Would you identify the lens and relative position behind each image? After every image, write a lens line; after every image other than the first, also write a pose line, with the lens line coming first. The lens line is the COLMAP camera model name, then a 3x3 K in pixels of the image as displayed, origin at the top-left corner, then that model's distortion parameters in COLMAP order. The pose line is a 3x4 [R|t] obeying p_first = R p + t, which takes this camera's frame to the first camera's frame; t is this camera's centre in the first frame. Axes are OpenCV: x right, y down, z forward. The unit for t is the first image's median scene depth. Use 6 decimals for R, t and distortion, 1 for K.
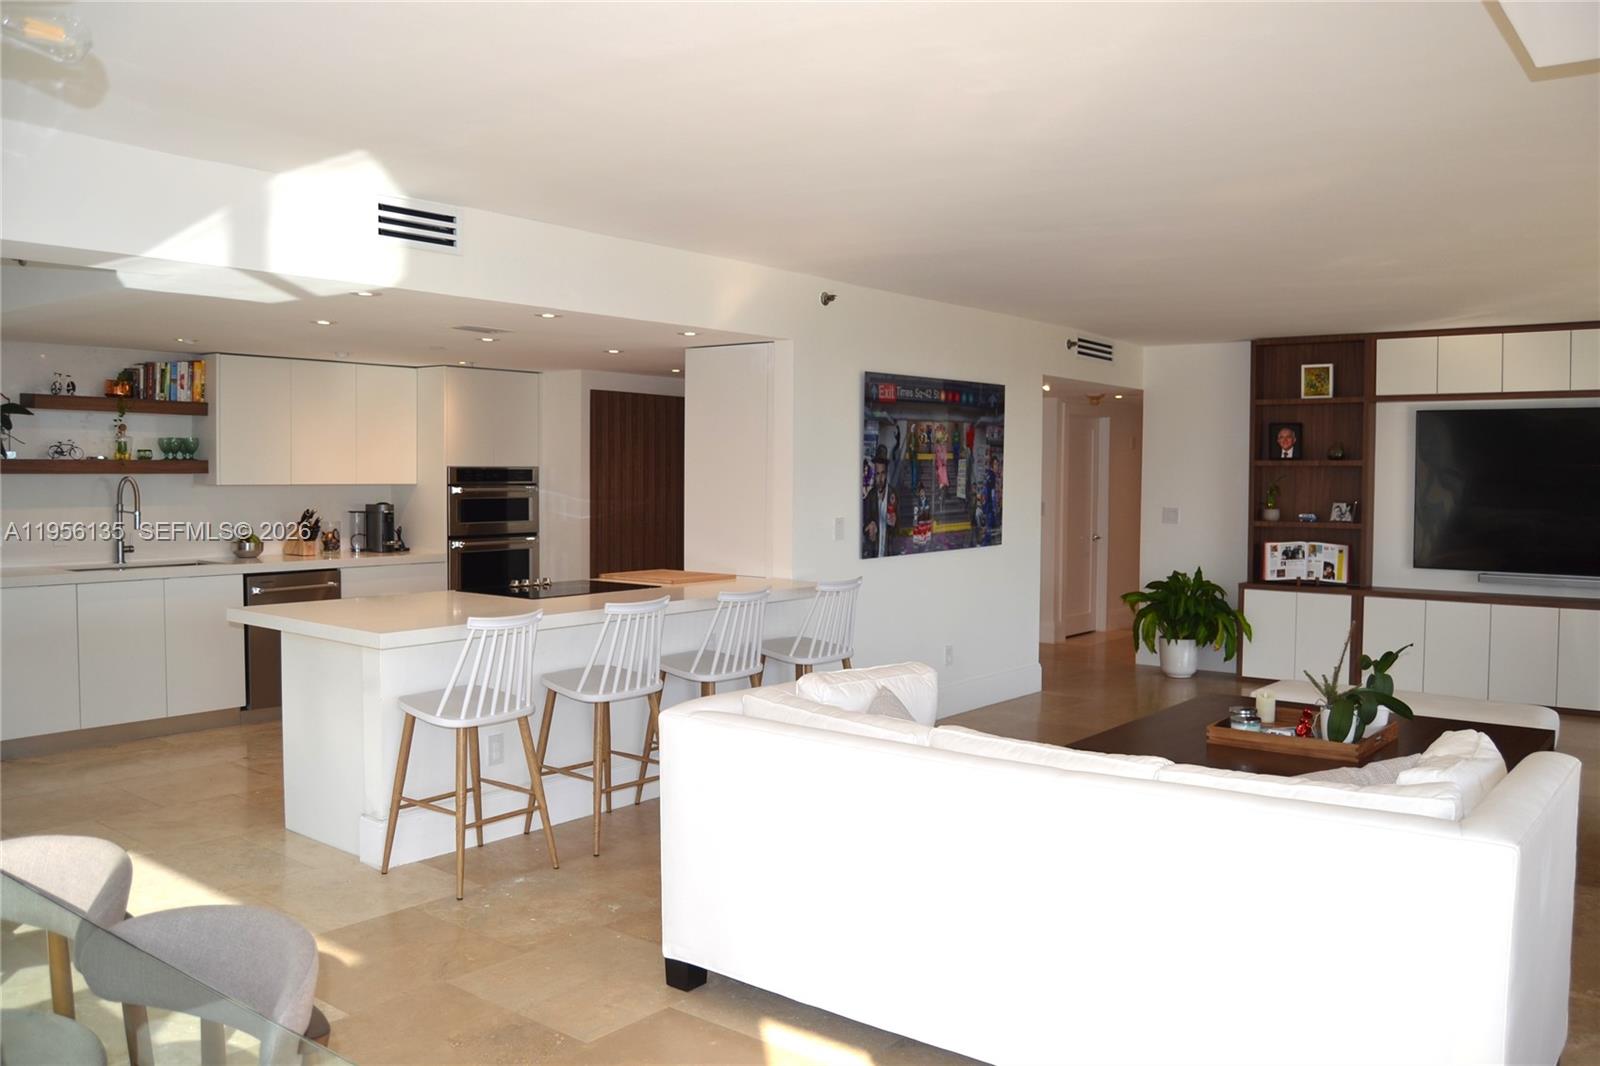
lens RADIAL K [[1268.5, 0, 800.0], [0, 1268.5, 533.0], [0, 0, 1]] dist [-0.087425, 0.011506]
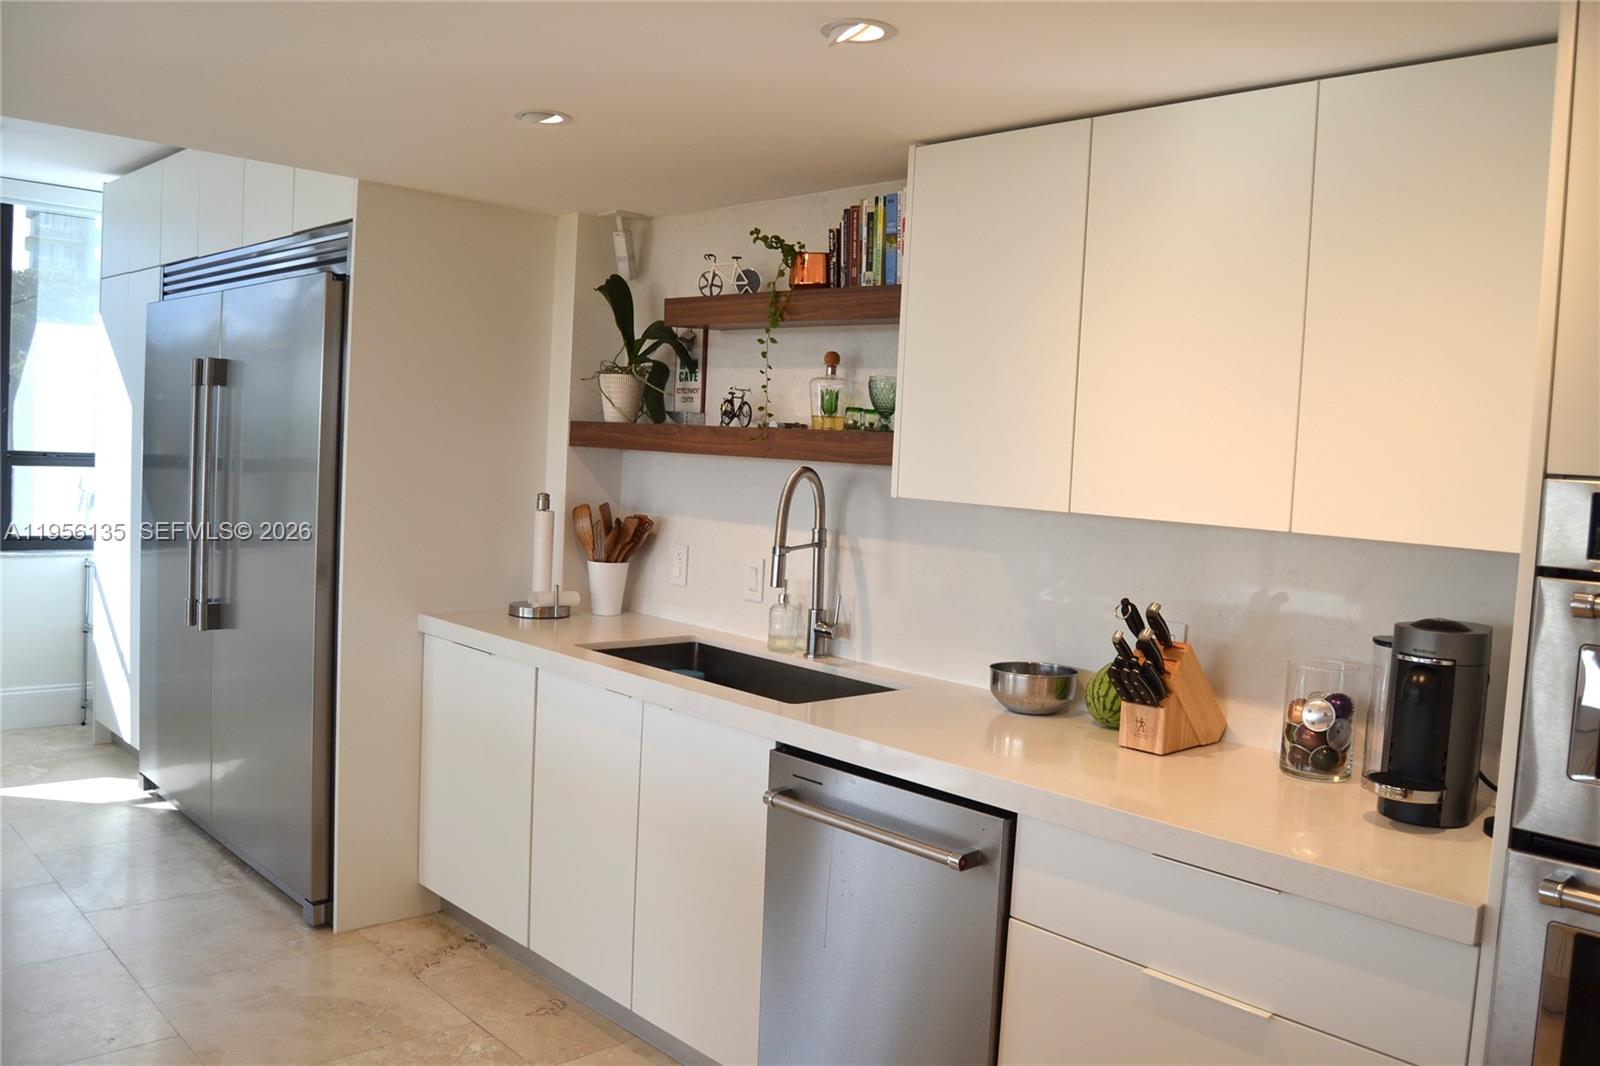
lens RADIAL K [[1268.5, 0, 800.0], [0, 1268.5, 533.0], [0, 0, 1]] dist [-0.087425, 0.011506]
pose [[-0.129781, 0.052359, -0.990159, -0.085742], [-0.102796, 0.992513, 0.065957, -0.051277], [0.986200, 0.110344, -0.123427, 1.044709]]
